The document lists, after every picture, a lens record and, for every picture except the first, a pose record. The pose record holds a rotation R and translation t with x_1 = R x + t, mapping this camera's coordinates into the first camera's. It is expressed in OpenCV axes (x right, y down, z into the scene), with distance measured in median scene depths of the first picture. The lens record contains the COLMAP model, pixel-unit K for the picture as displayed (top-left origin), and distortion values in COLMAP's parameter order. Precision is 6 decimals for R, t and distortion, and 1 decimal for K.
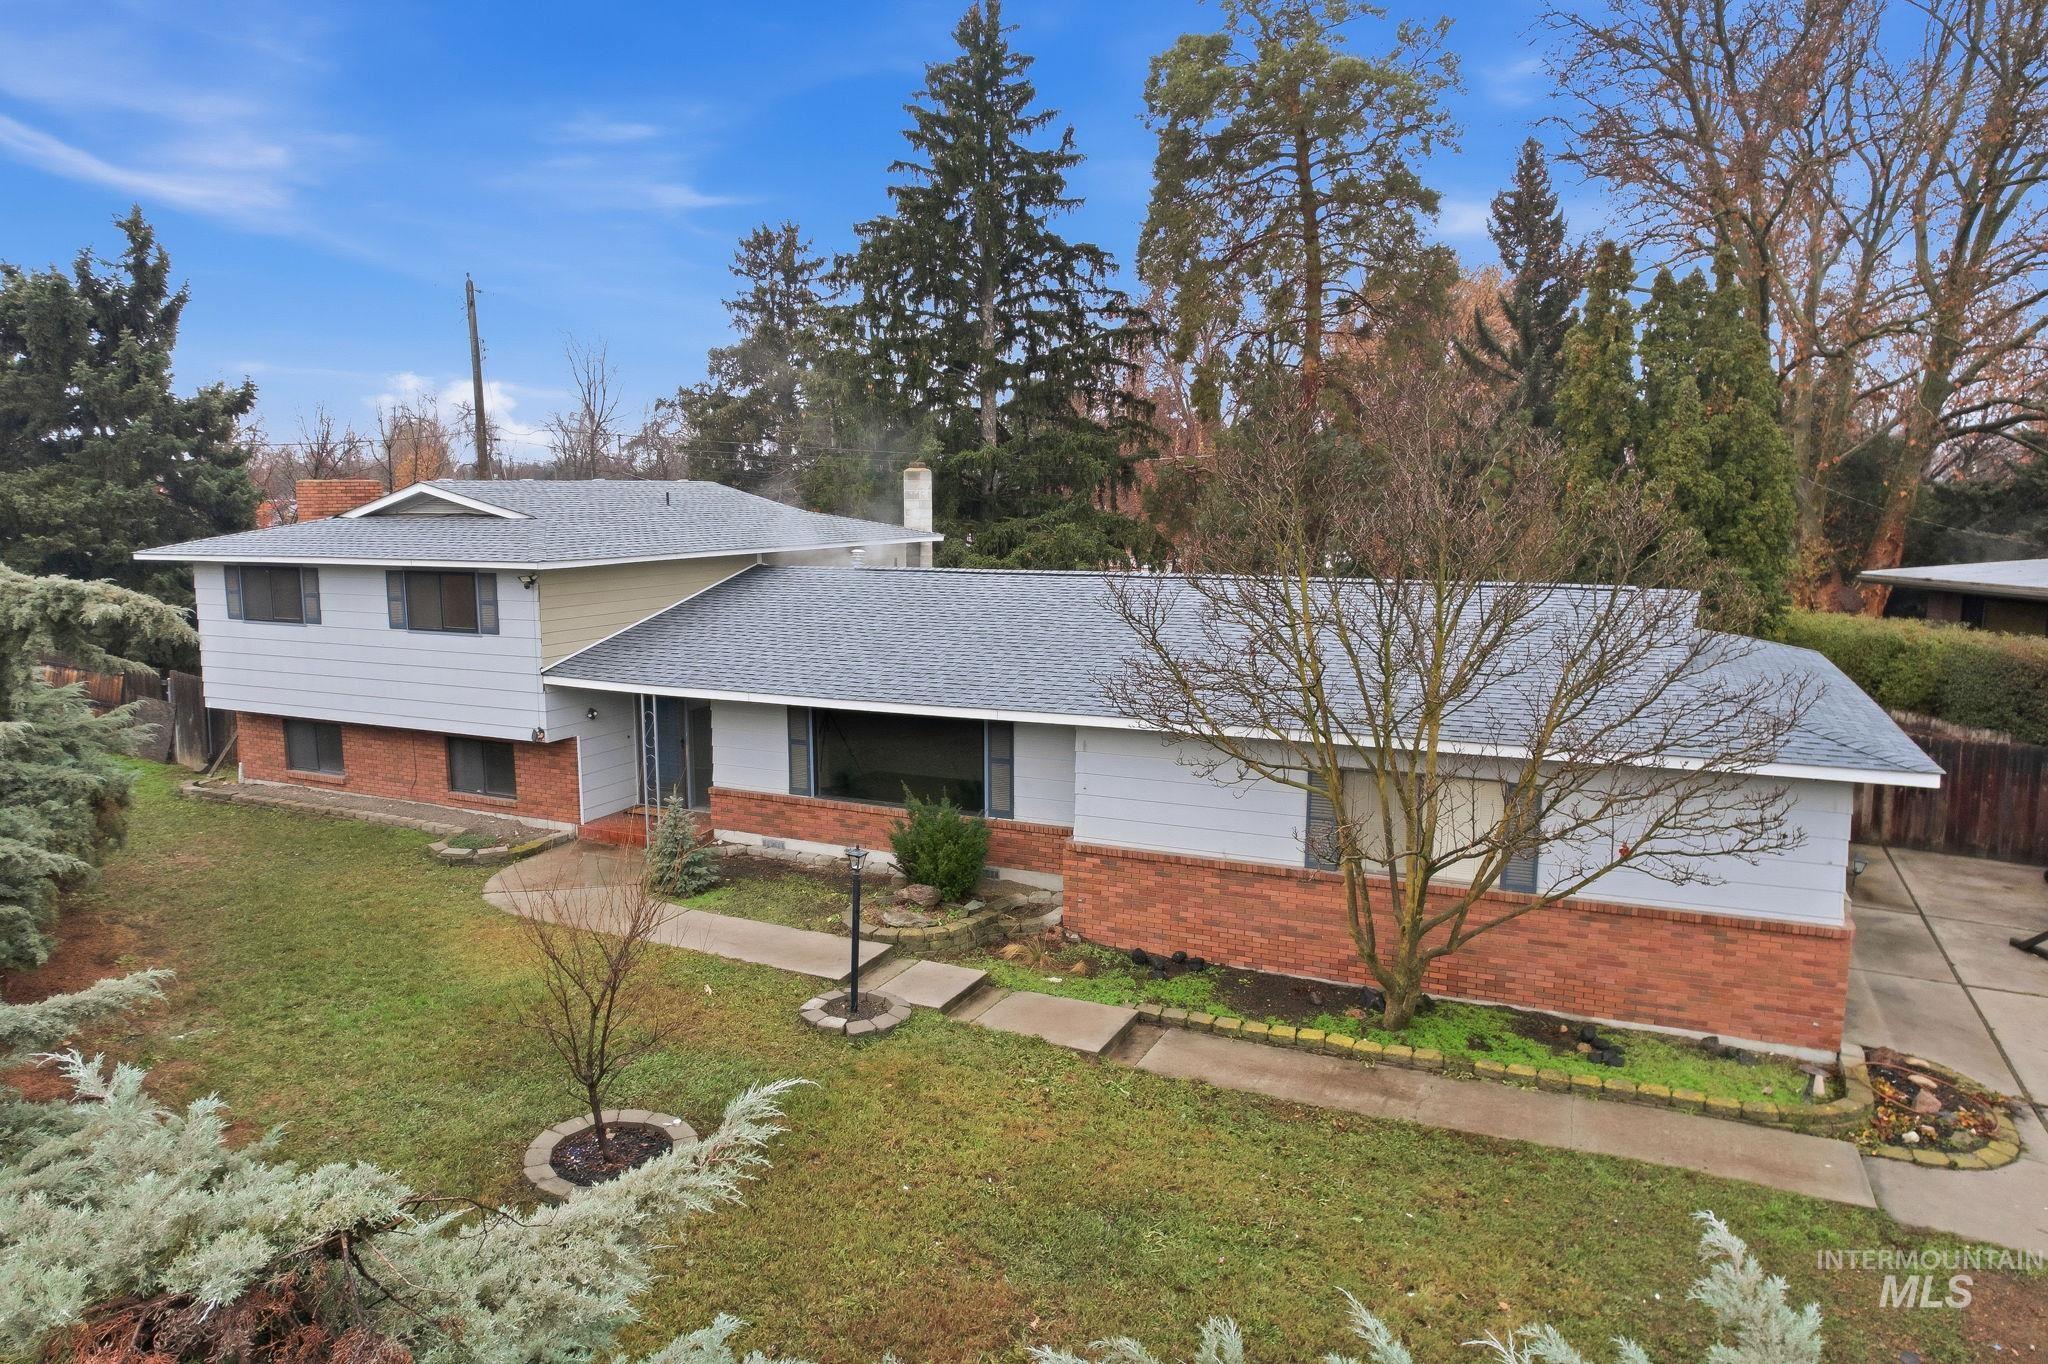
lens RADIAL K [[1320.2, 0, 1026.2], [0, 1320.2, 682.6], [0, 0, 1]] dist [-0.044215, 0.006279]
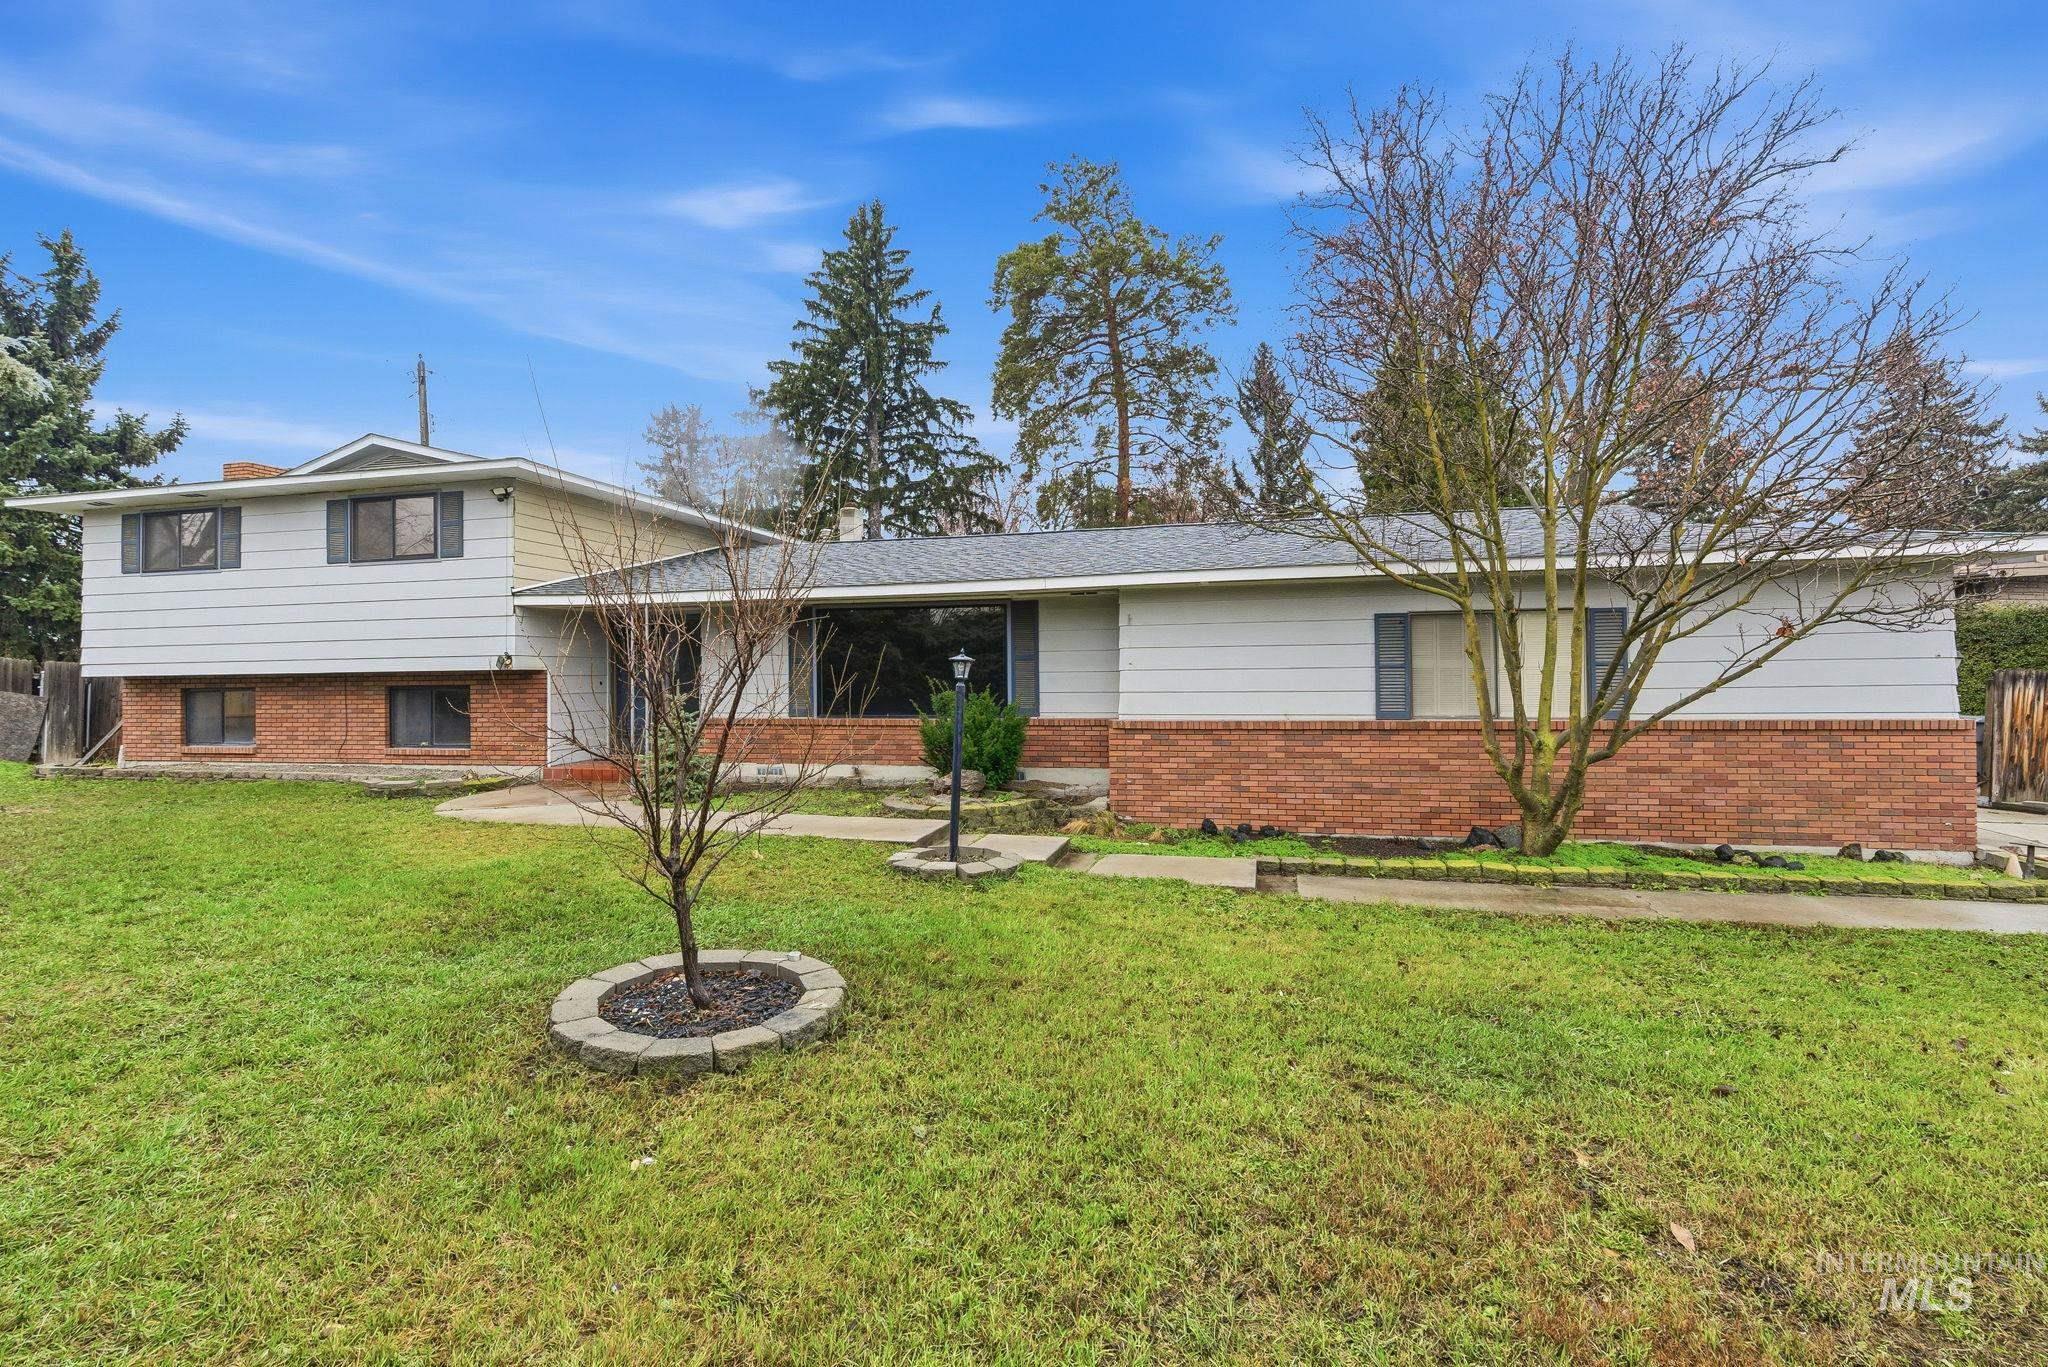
lens RADIAL K [[931.1, 0, 1014.9], [0, 931.1, 677.0], [0, 0, 1]] dist [0.004007, -0.002524]
pose [[0.981325, -0.005620, 0.192276, -0.128470], [0.034396, 0.988590, -0.146653, 0.140453], [-0.189258, 0.150528, 0.970321, 0.263034]]
